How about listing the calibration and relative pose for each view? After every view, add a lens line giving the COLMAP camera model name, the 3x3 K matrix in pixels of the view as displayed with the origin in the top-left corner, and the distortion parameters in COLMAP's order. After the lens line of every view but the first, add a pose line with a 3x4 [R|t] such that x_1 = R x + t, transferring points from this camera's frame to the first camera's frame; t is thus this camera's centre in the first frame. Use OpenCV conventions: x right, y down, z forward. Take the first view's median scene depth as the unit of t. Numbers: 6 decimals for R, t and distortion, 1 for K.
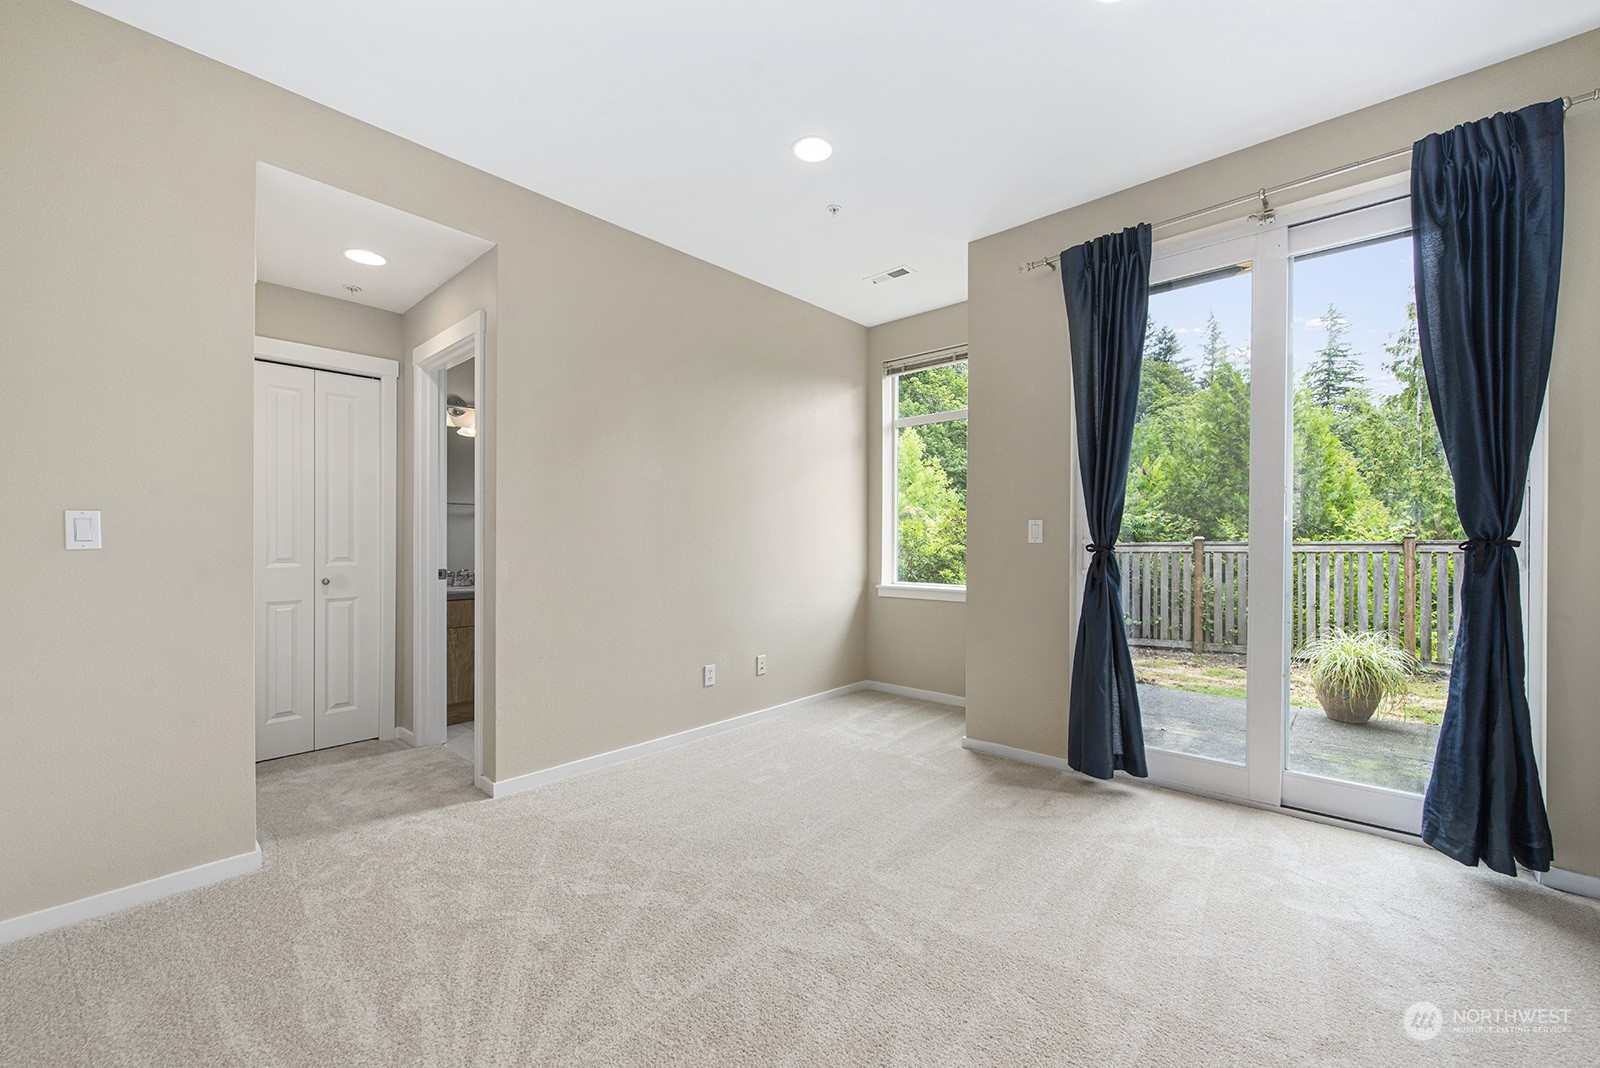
lens RADIAL K [[630.6, 0, 799.8], [0, 630.6, 542.3], [0, 0, 1]] dist [0.002166, 0.000070]
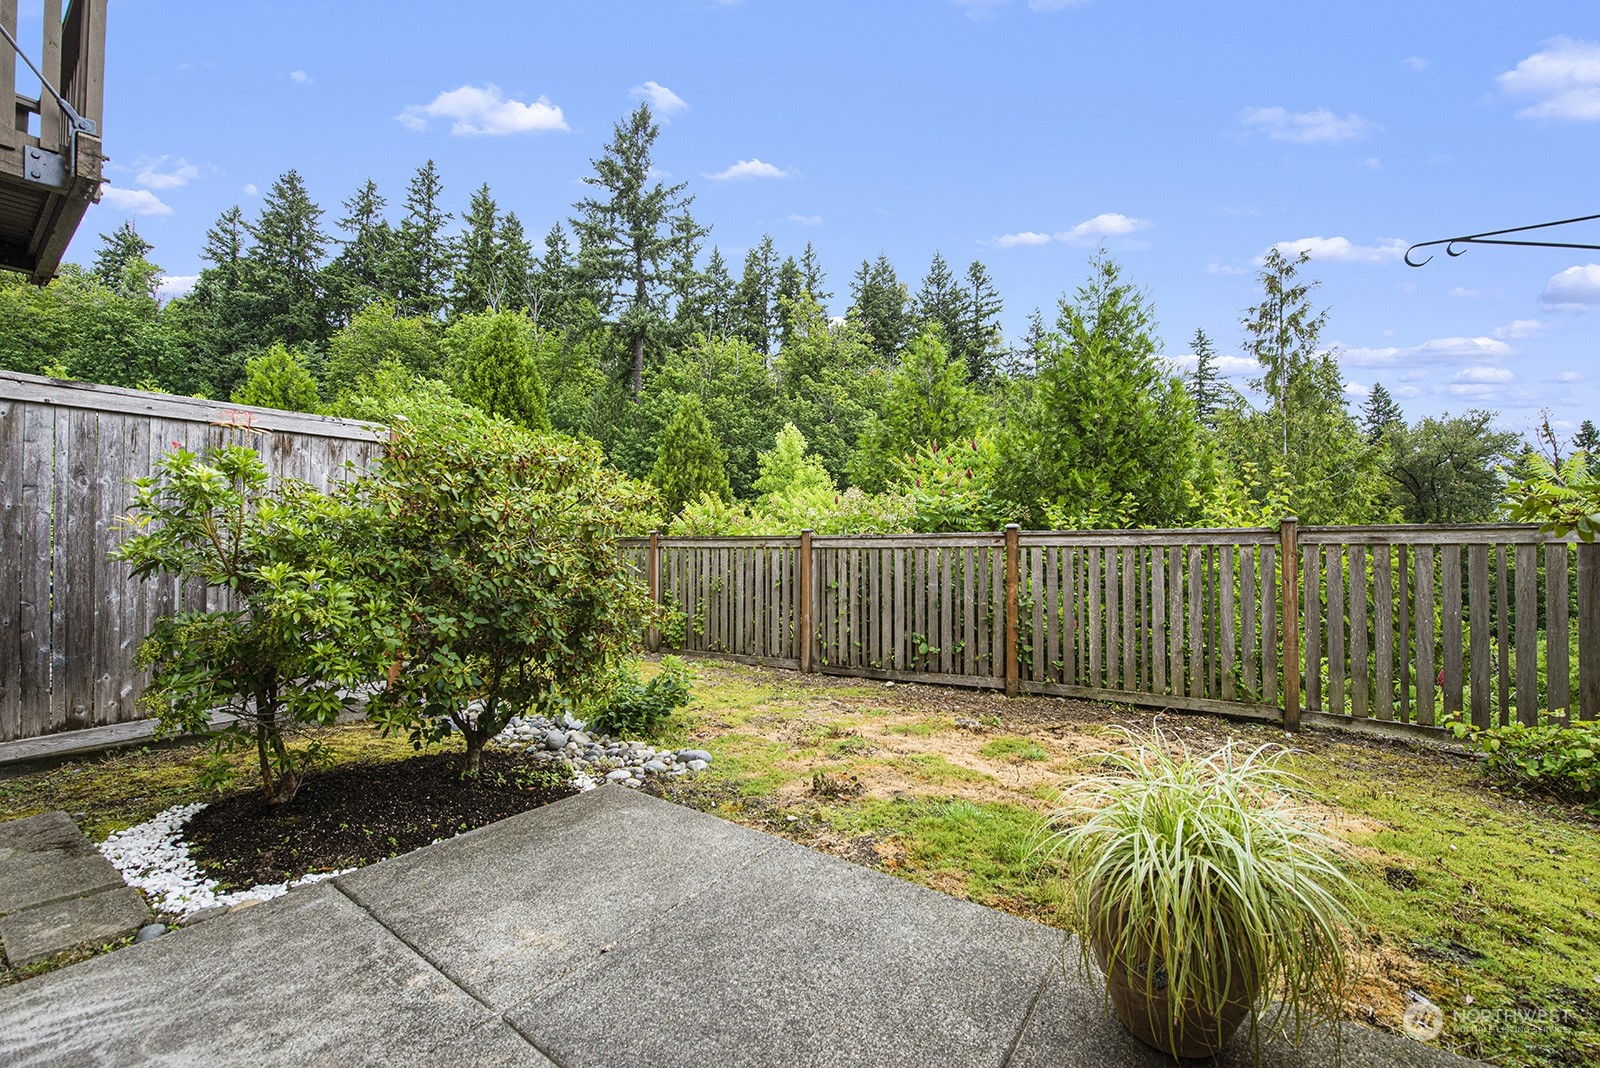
lens RADIAL K [[636.9, 0, 803.9], [0, 636.9, 530.1], [0, 0, 1]] dist [-0.007043, 0.000038]
pose [[0.990736, 0.008521, 0.135531, 0.321255], [-0.004334, 0.999505, -0.031162, 0.020464], [-0.135729, 0.030286, 0.990283, 0.355051]]
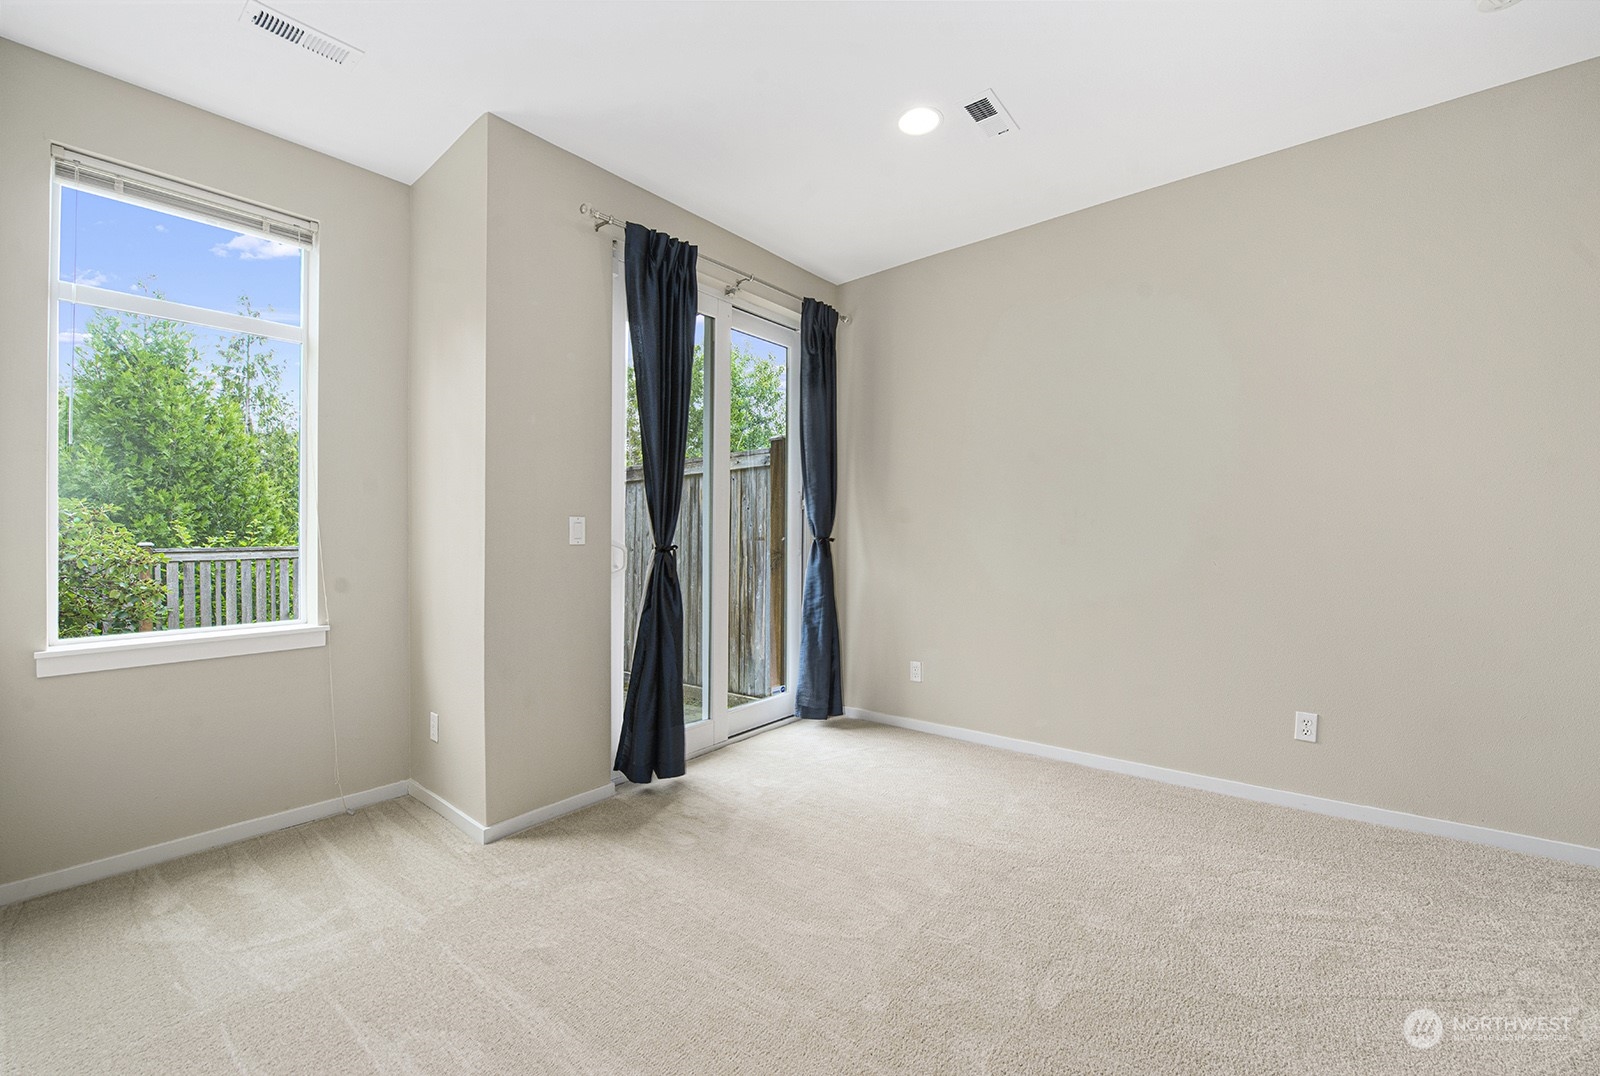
lens RADIAL K [[643.4, 0, 800.7], [0, 643.4, 542.8], [0, 0, 1]] dist [-0.000344, -0.000077]
pose [[-0.043367, -0.001167, 0.999059, -0.168843], [0.014914, 0.999887, 0.001816, 0.001561], [-0.998948, 0.014979, -0.043345, 0.256932]]
